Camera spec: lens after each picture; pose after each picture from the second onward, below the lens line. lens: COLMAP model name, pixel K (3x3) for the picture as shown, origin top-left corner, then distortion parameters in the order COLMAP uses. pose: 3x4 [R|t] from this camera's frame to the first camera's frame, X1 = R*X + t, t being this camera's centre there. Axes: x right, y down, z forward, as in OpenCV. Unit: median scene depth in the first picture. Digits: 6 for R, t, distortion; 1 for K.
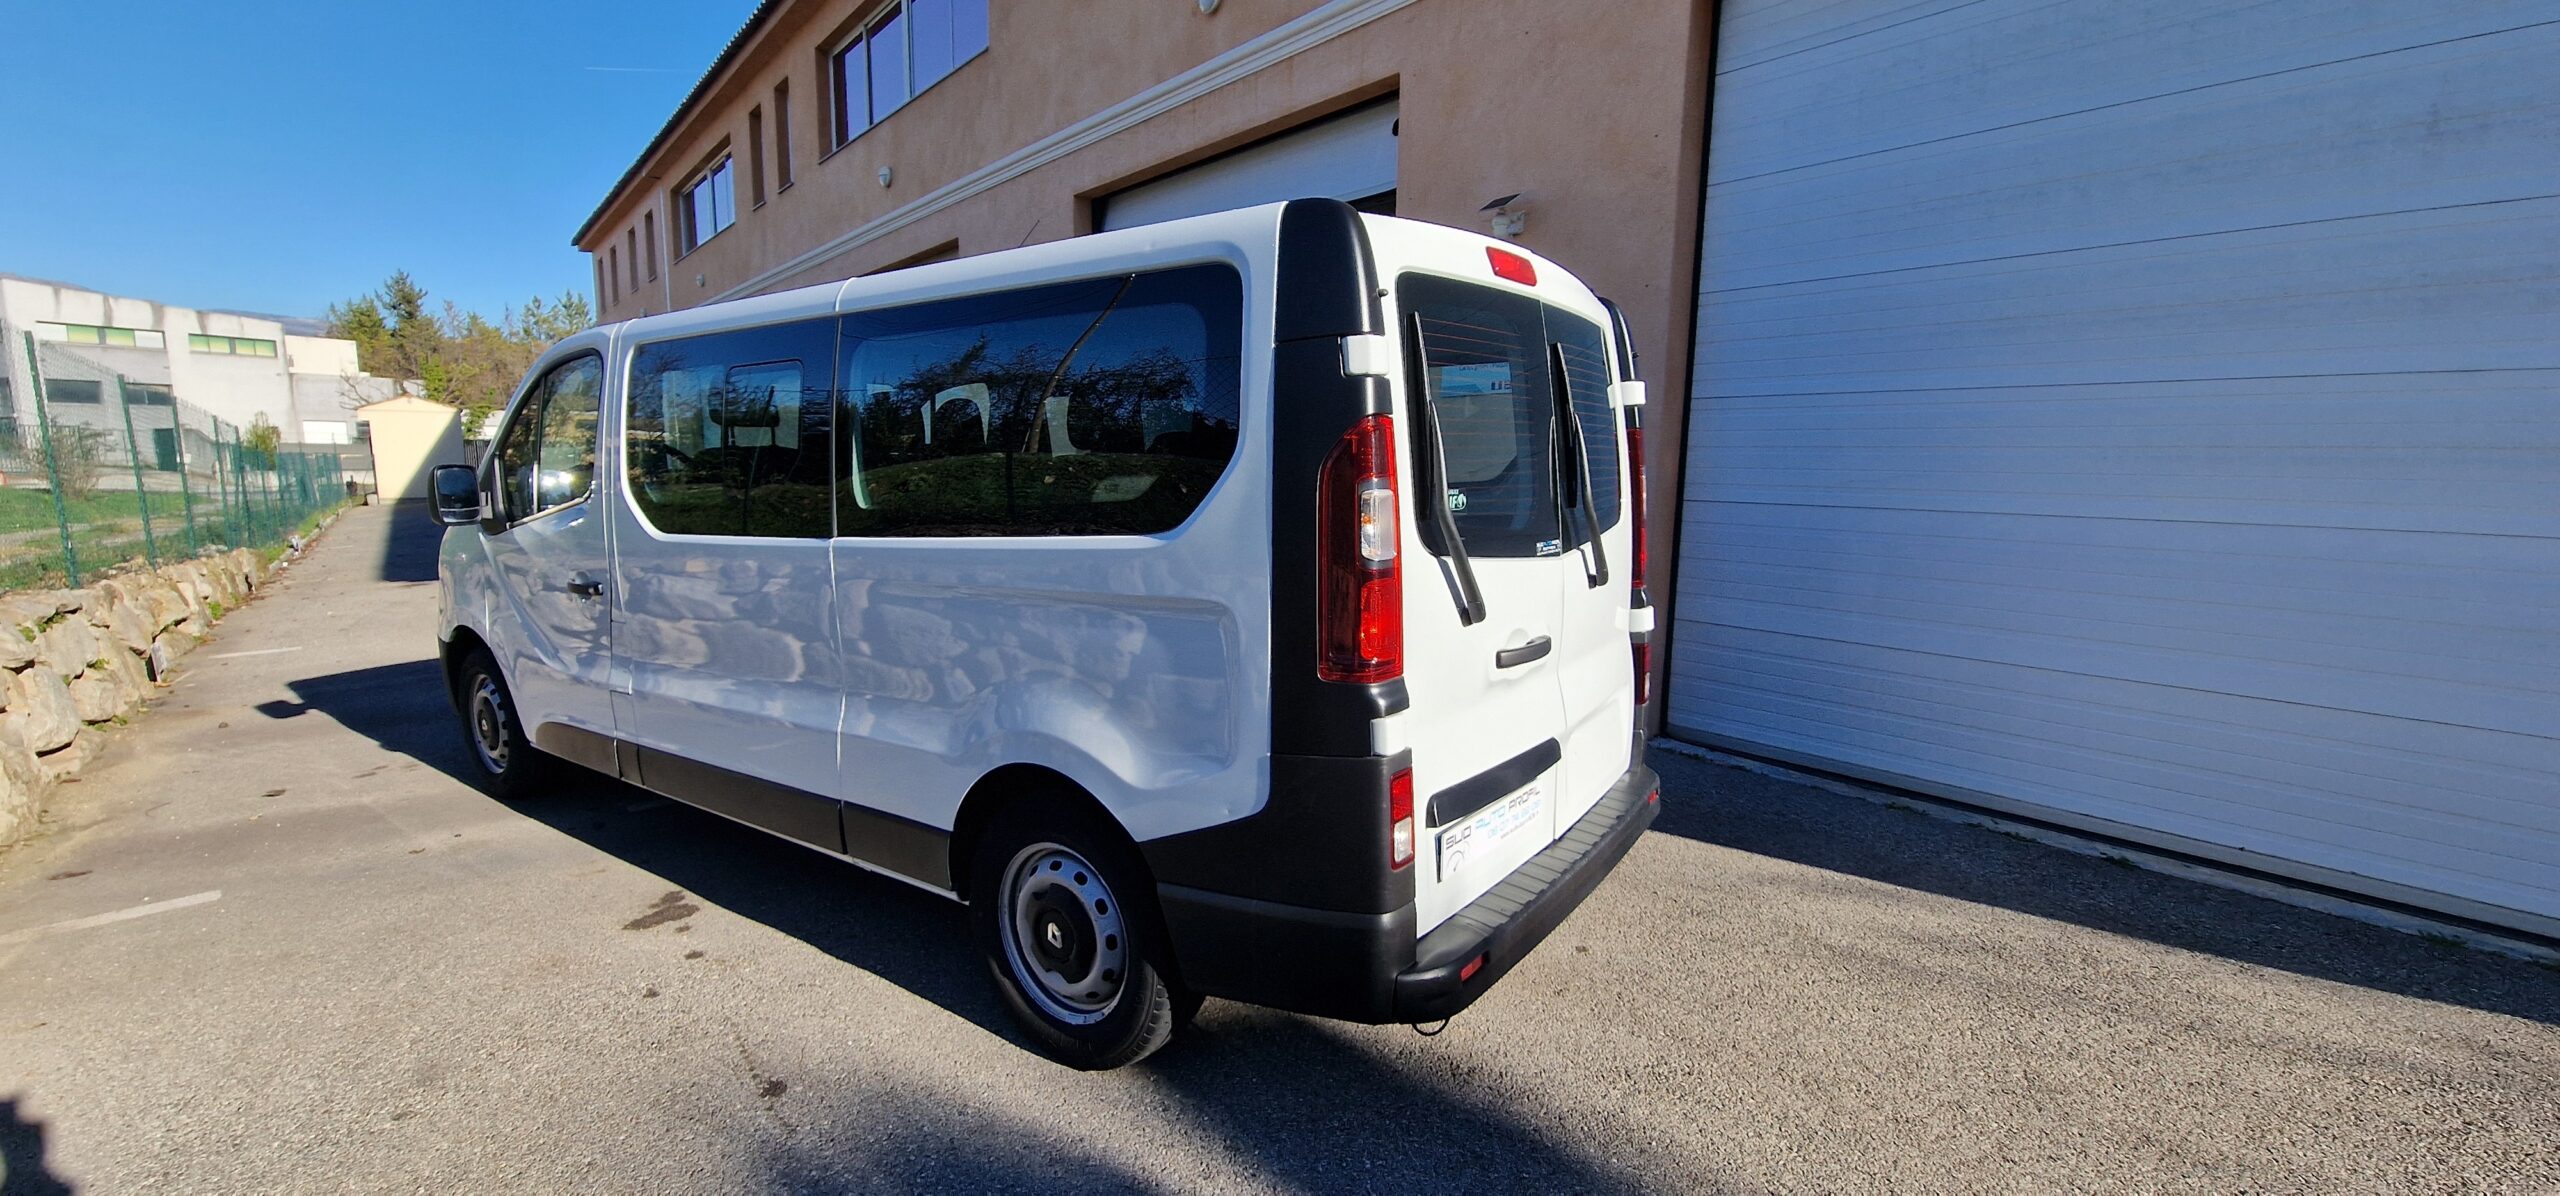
lens RADIAL K [[1059.1, 0, 1276.4], [0, 1059.1, 613.8], [0, 0, 1]] dist [0.004323, -0.003108]
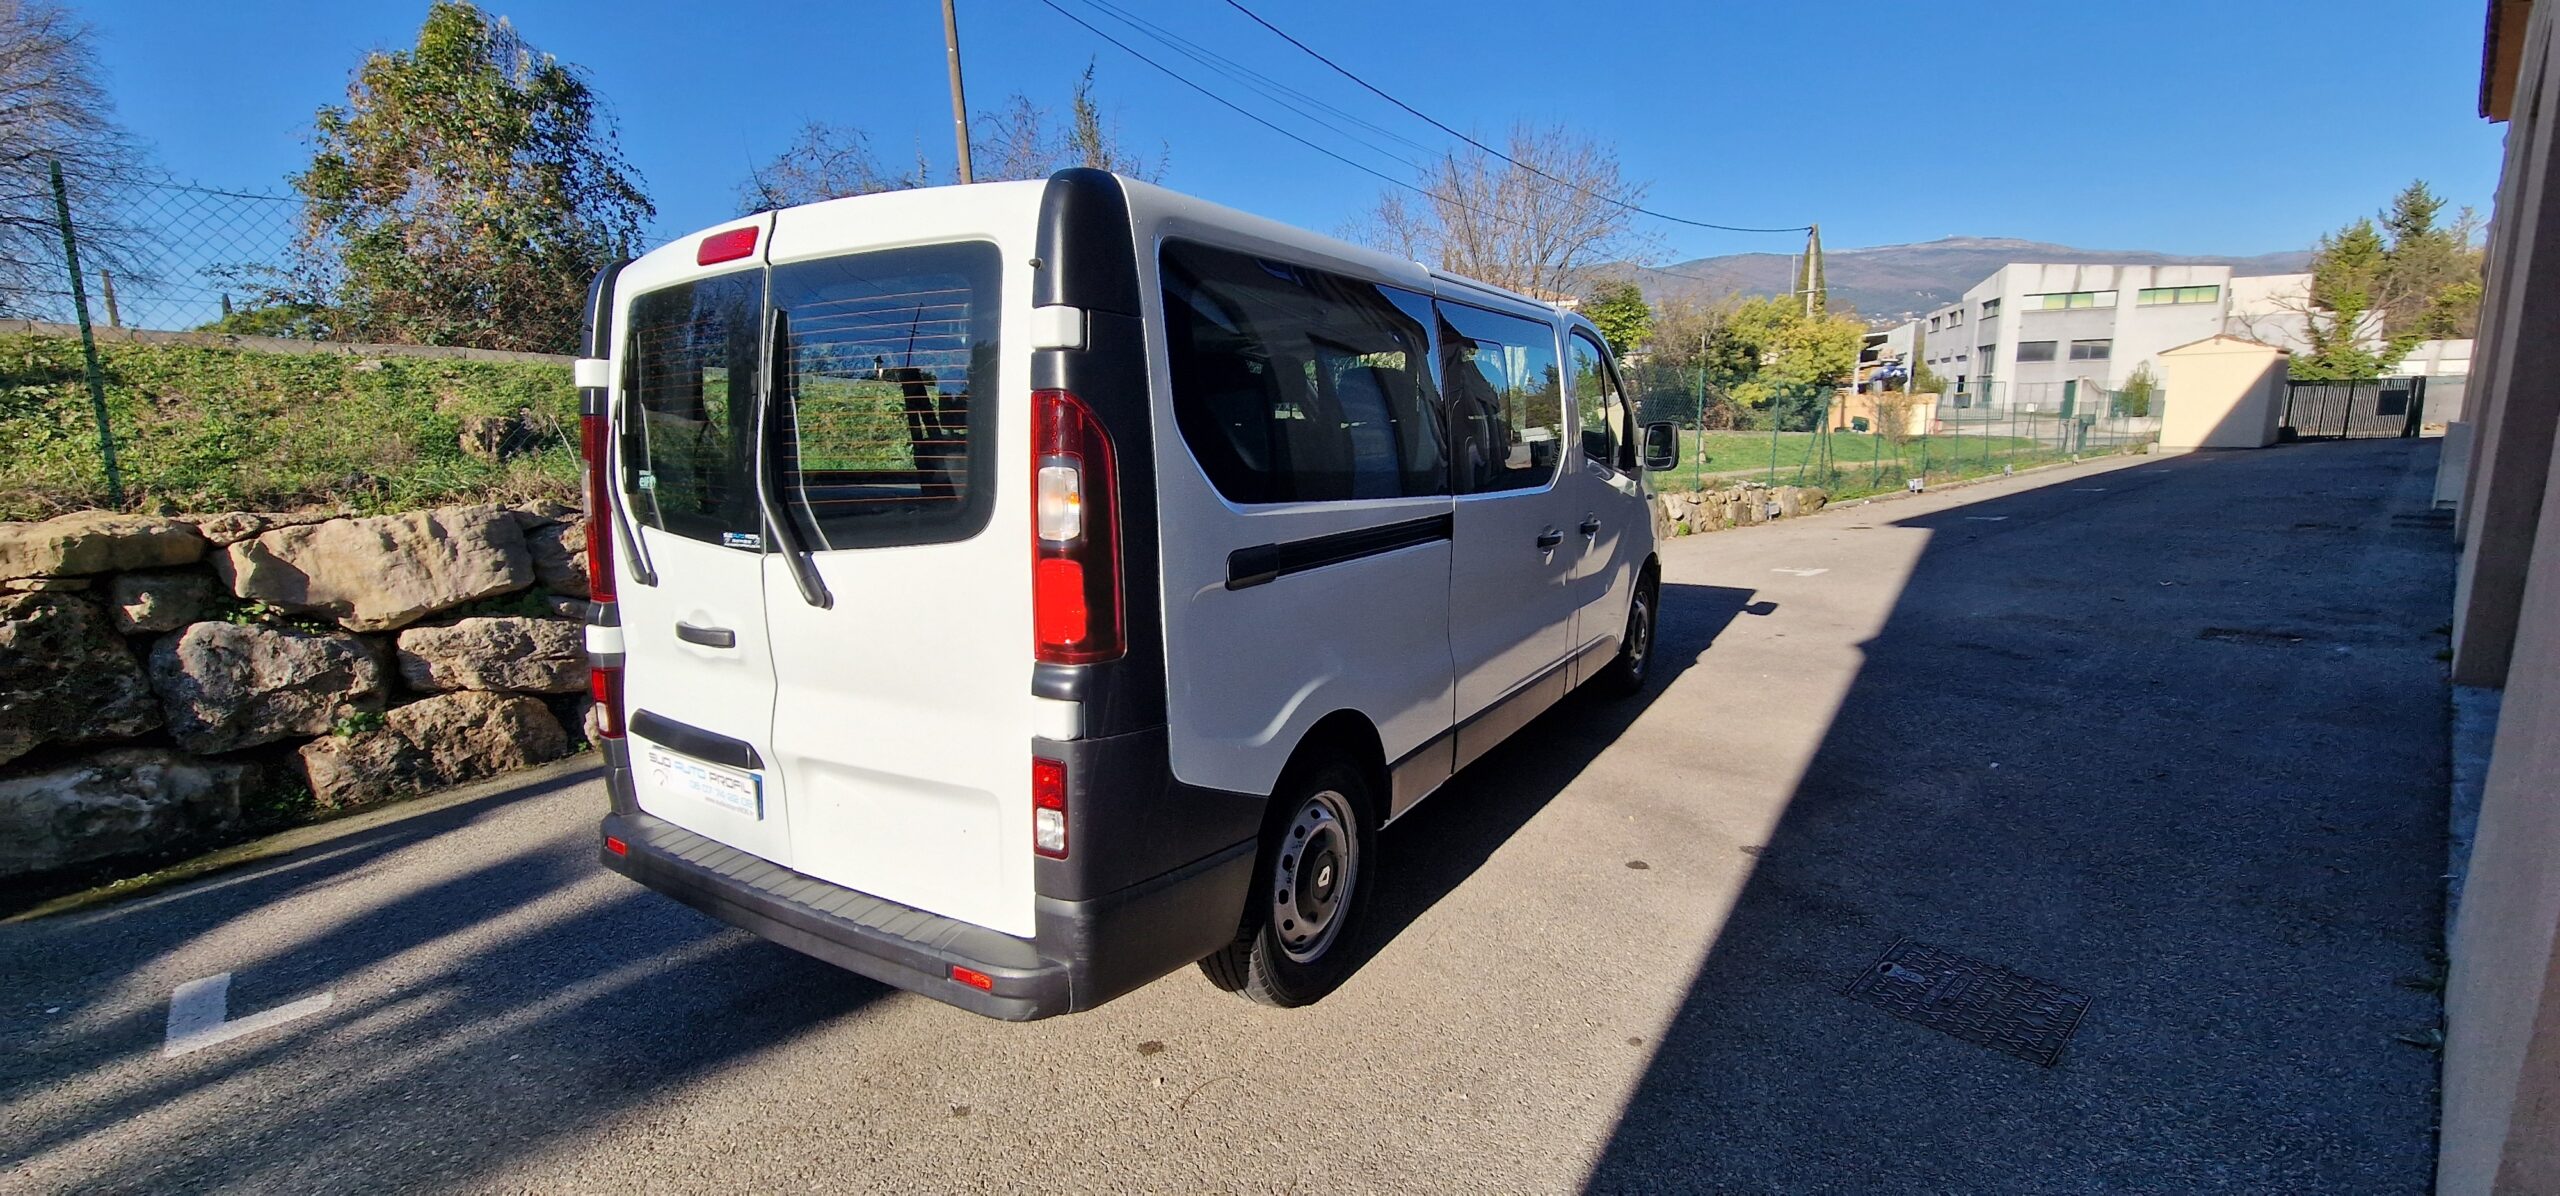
lens RADIAL K [[1059.1, 0, 1247.4], [0, 1059.1, 608.1], [0, 0, 1]] dist [0.004323, -0.003108]
pose [[0.028658, 0.169204, -0.985164, 0.072524], [-0.122392, 0.978747, 0.164541, -0.012856], [0.992068, 0.115861, 0.048758, 0.085032]]
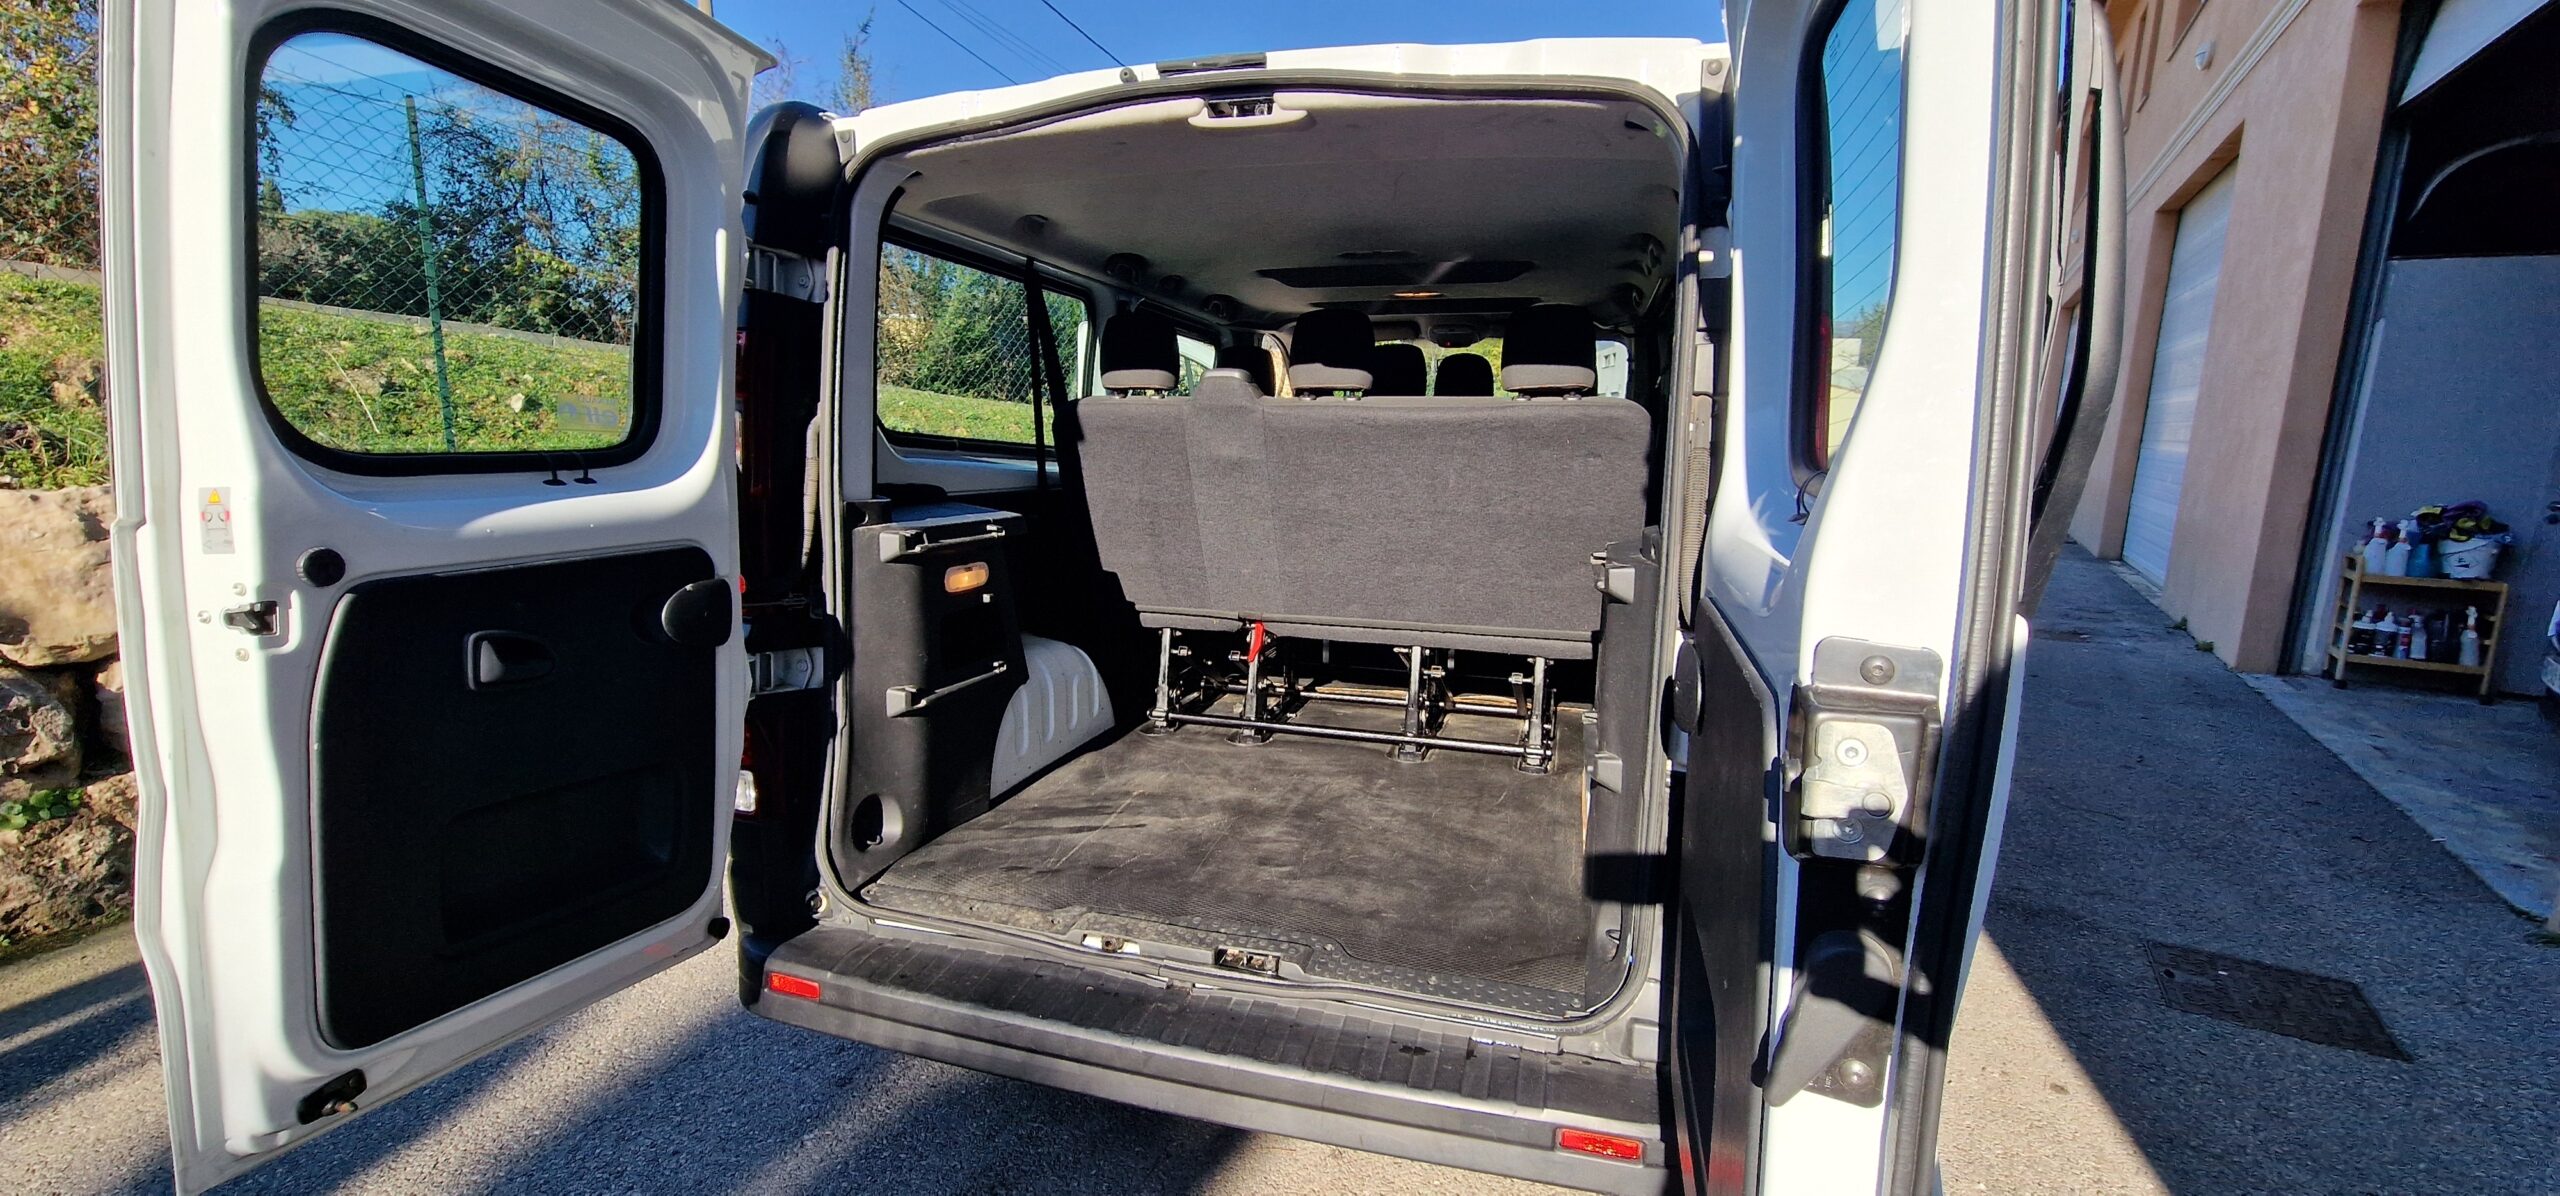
lens RADIAL K [[1059.1, 0, 1256.0], [0, 1059.1, 604.3], [0, 0, 1]] dist [0.004323, -0.003108]
pose [[0.305793, 0.157518, -0.938978, 0.053250], [-0.155241, 0.981270, 0.114056, -0.006014], [0.939357, 0.110890, 0.324519, 0.053351]]
